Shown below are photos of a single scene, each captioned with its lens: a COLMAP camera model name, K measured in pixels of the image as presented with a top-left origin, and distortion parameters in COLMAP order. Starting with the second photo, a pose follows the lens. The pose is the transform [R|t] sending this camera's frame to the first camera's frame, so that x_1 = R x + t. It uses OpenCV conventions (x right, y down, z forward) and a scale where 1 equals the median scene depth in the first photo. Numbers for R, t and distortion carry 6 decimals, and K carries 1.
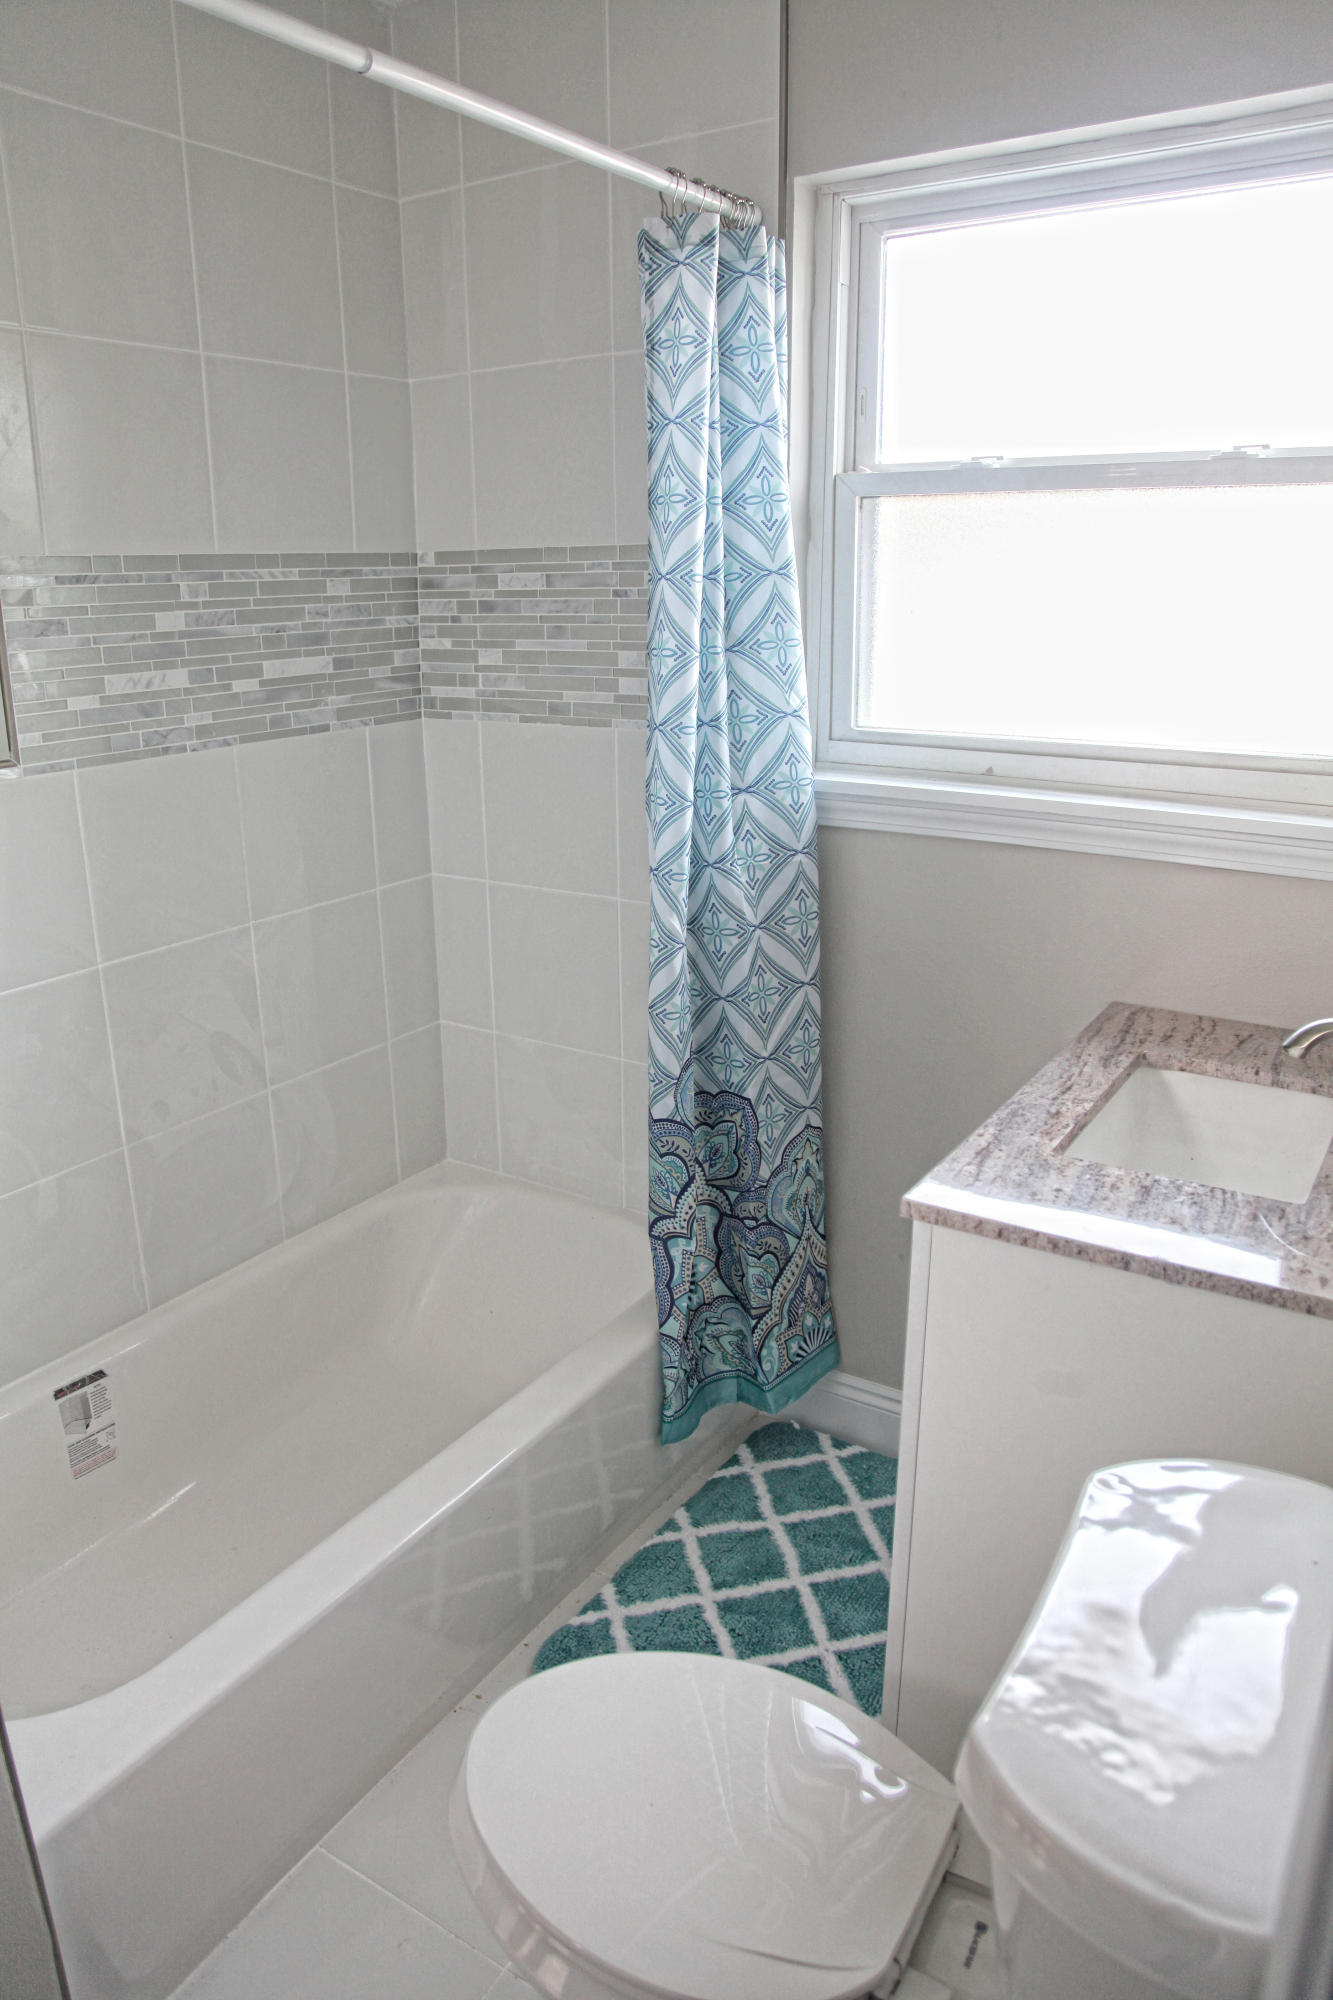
lens RADIAL K [[1398.1, 0, 665.7], [0, 1398.1, 1006.2], [0, 0, 1]] dist [-0.057694, -0.000605]
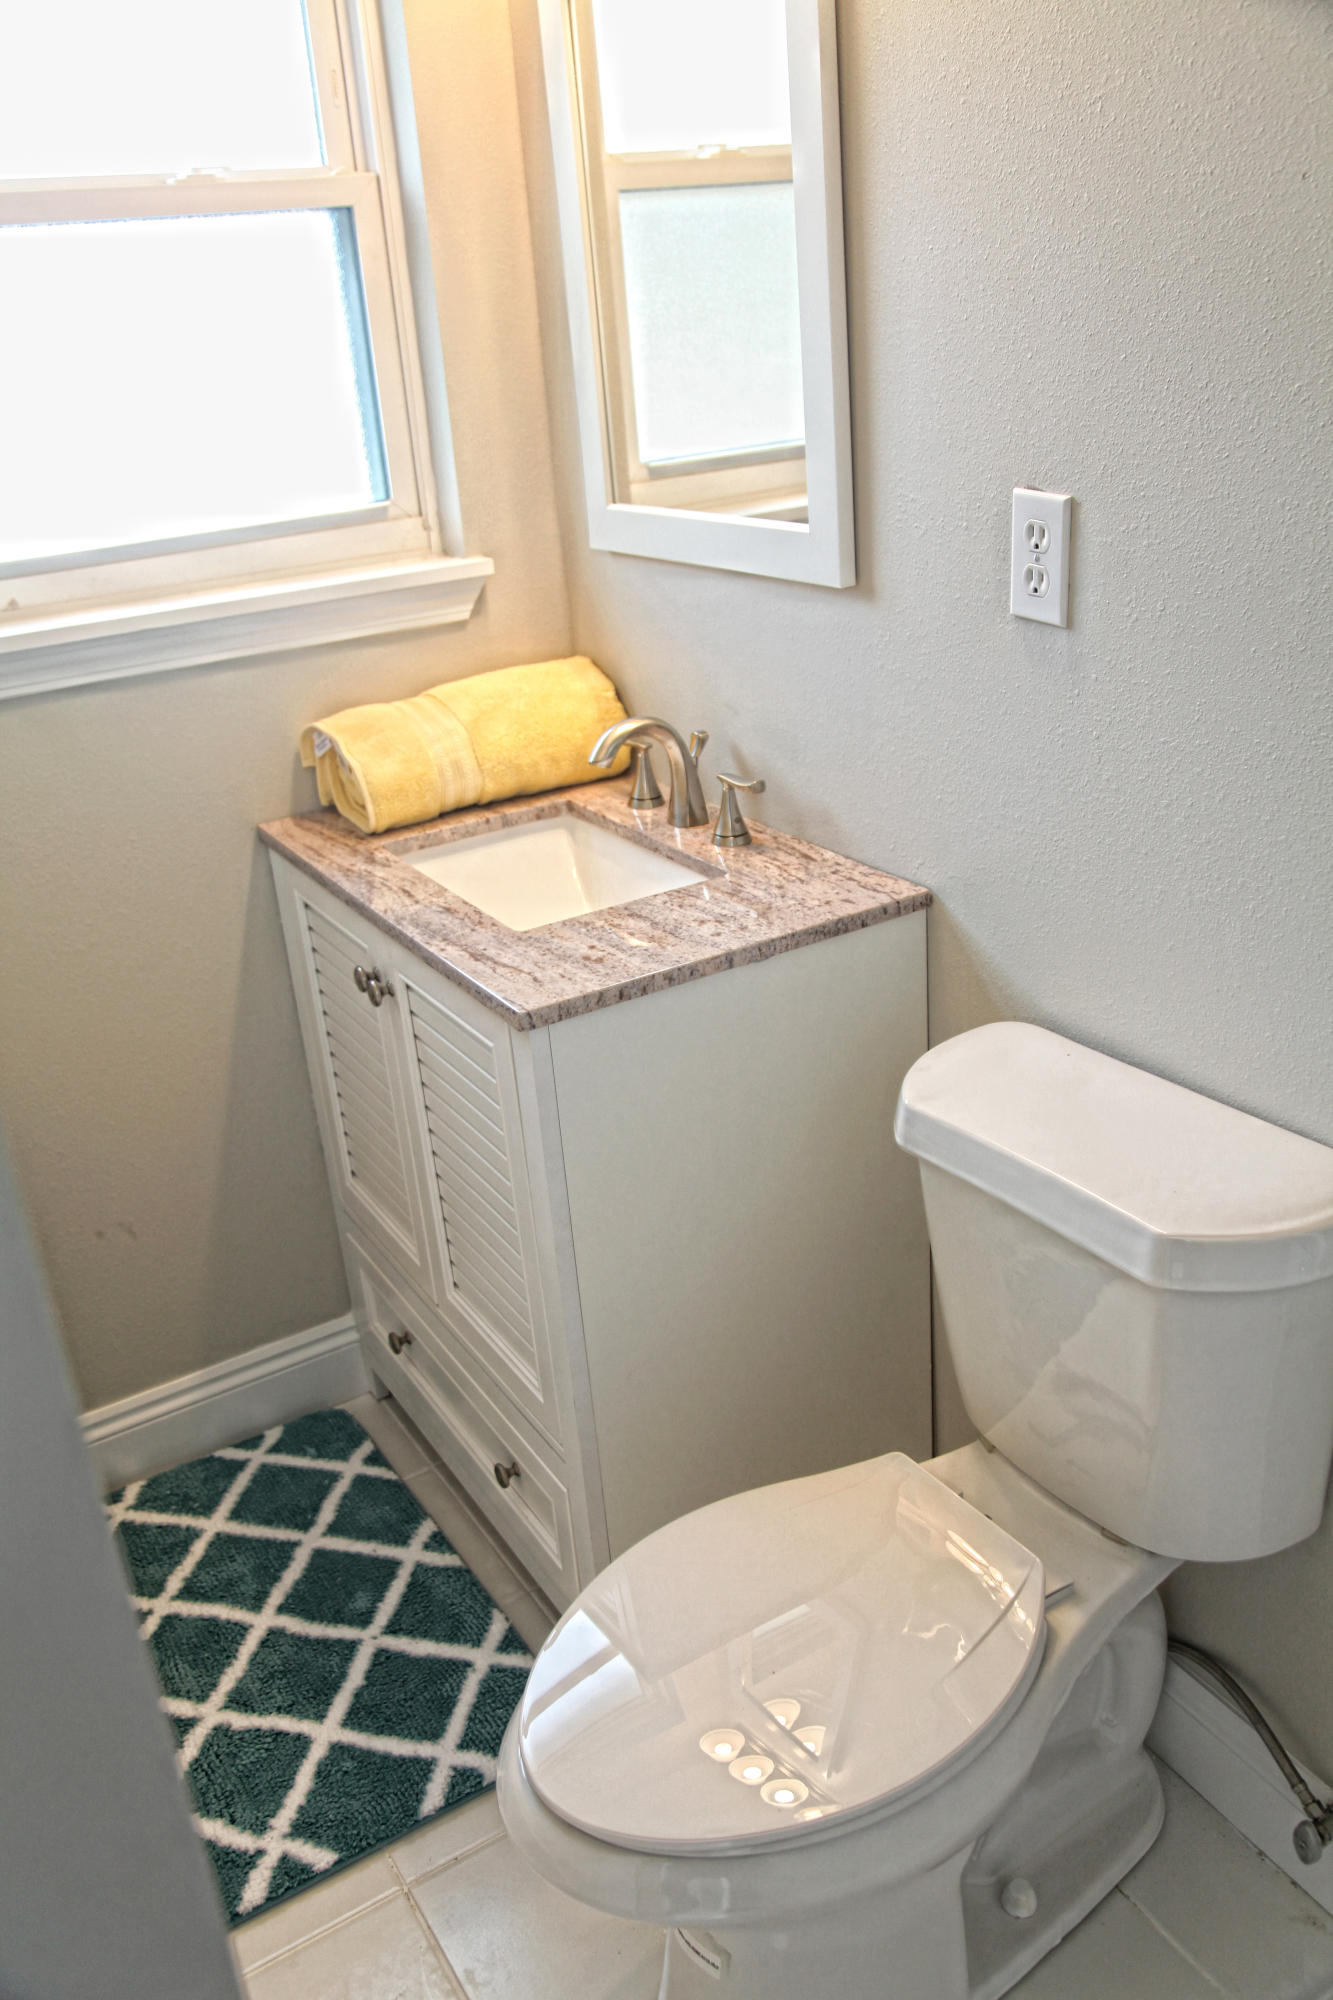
lens RADIAL K [[1644.0, 0, 662.4], [0, 1644.0, 996.2], [0, 0, 1]] dist [-0.011158, 0.002874]
pose [[0.456516, -0.379455, 0.804740, -0.498084], [0.340498, 0.910146, 0.235998, -0.071229], [-0.821982, 0.166276, 0.544700, 0.269235]]
